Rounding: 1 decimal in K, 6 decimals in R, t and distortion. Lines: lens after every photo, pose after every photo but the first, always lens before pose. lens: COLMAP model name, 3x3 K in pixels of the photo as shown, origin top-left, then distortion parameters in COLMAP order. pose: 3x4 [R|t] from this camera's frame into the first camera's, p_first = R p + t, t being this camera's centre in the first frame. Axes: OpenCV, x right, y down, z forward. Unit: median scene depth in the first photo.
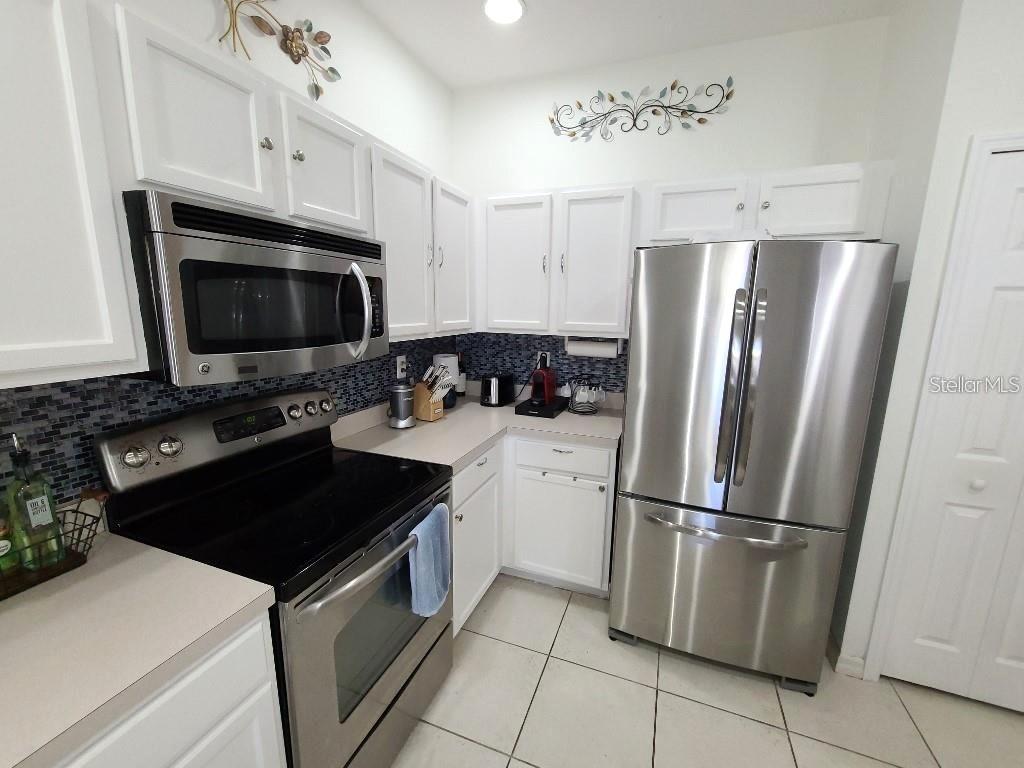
lens RADIAL K [[419.0, 0, 518.8], [0, 419.0, 386.6], [0, 0, 1]] dist [-0.004524, 0.001109]
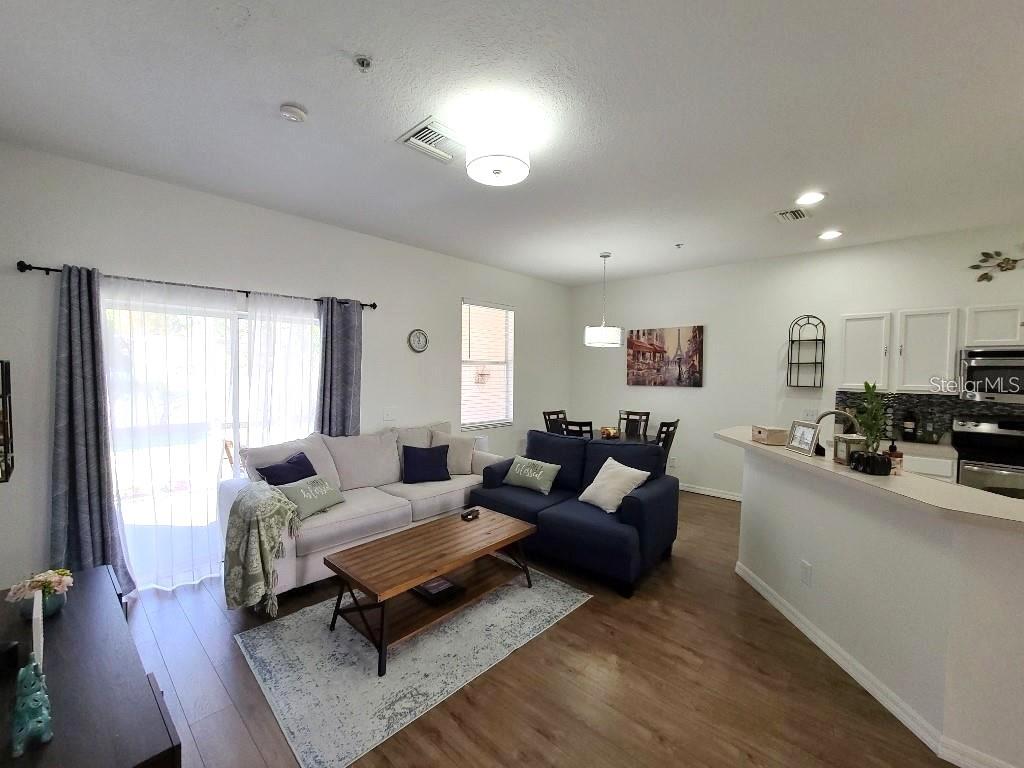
lens RADIAL K [[419.0, 0, 516.2], [0, 419.0, 387.0], [0, 0, 1]] dist [-0.004524, 0.001109]
pose [[-0.373645, 0.019335, -0.927370, 1.917928], [-0.192619, 0.976371, 0.097964, 0.136560], [0.907352, 0.215233, -0.361092, -0.593752]]
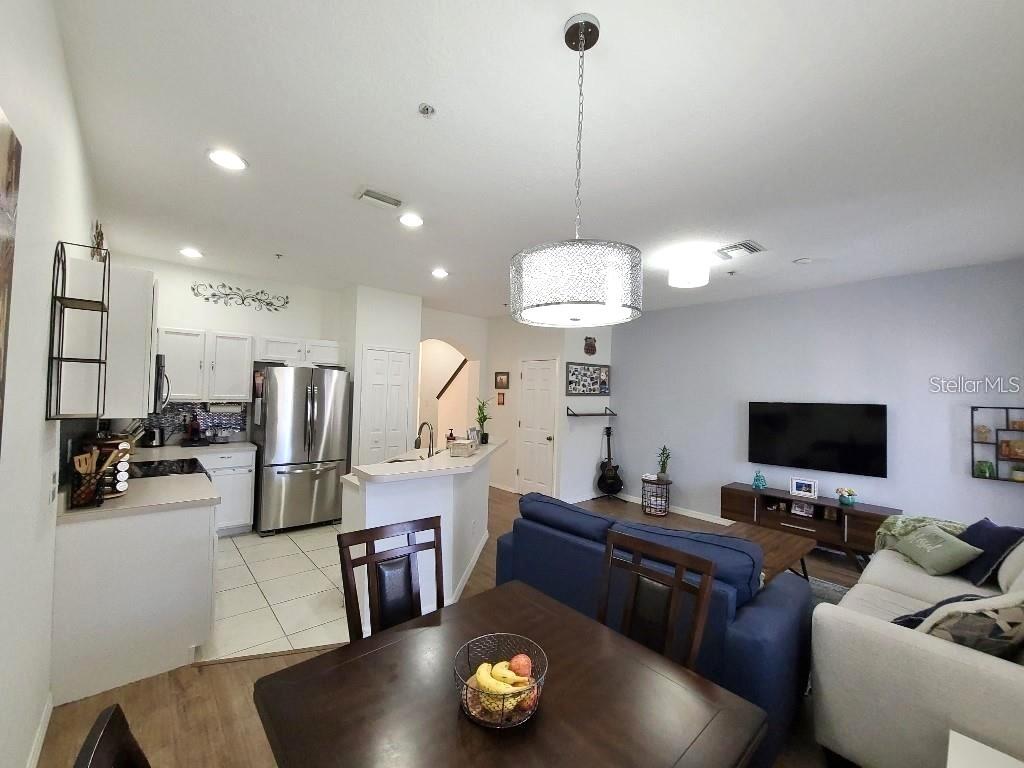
lens RADIAL K [[419.0, 0, 515.3], [0, 419.0, 385.0], [0, 0, 1]] dist [-0.004524, 0.001109]
pose [[0.469718, 0.016431, 0.882663, -1.068895], [0.144858, 0.984841, -0.095420, 0.212328], [-0.870851, 0.172682, 0.460218, -1.258564]]
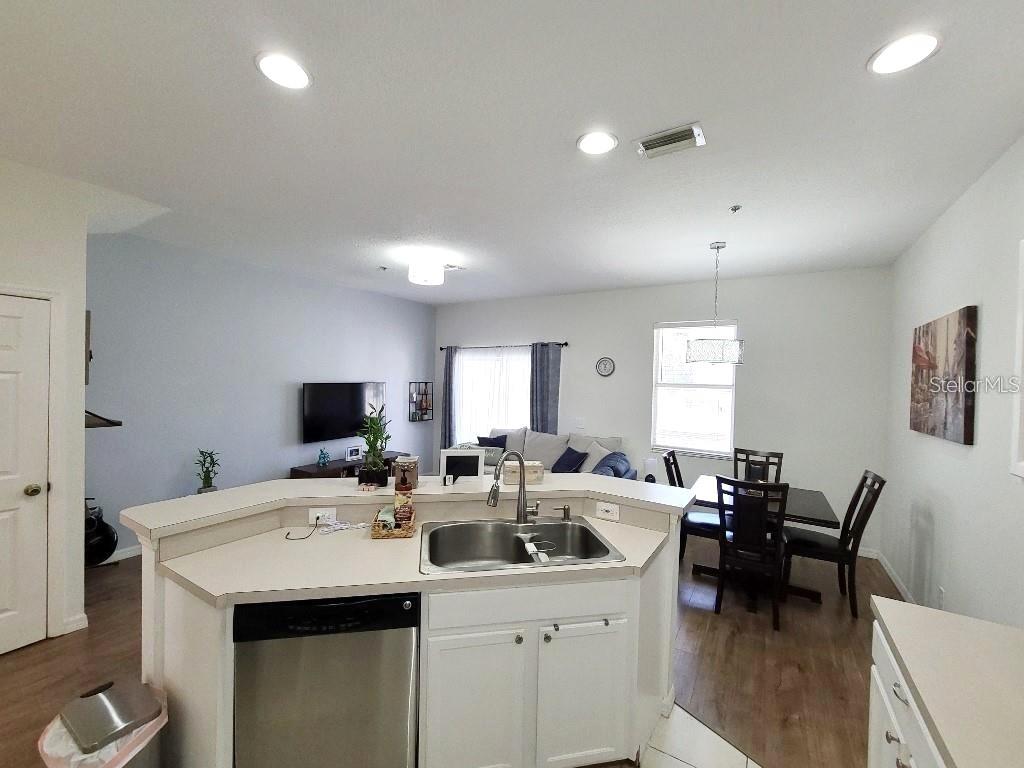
lens RADIAL K [[419.0, 0, 519.3], [0, 419.0, 382.5], [0, 0, 1]] dist [-0.004524, 0.001109]
pose [[-0.982830, -0.041541, 0.179778, 0.086852], [-0.005454, 0.980442, 0.196734, -0.215421], [-0.184435, 0.192375, -0.963834, 0.809024]]
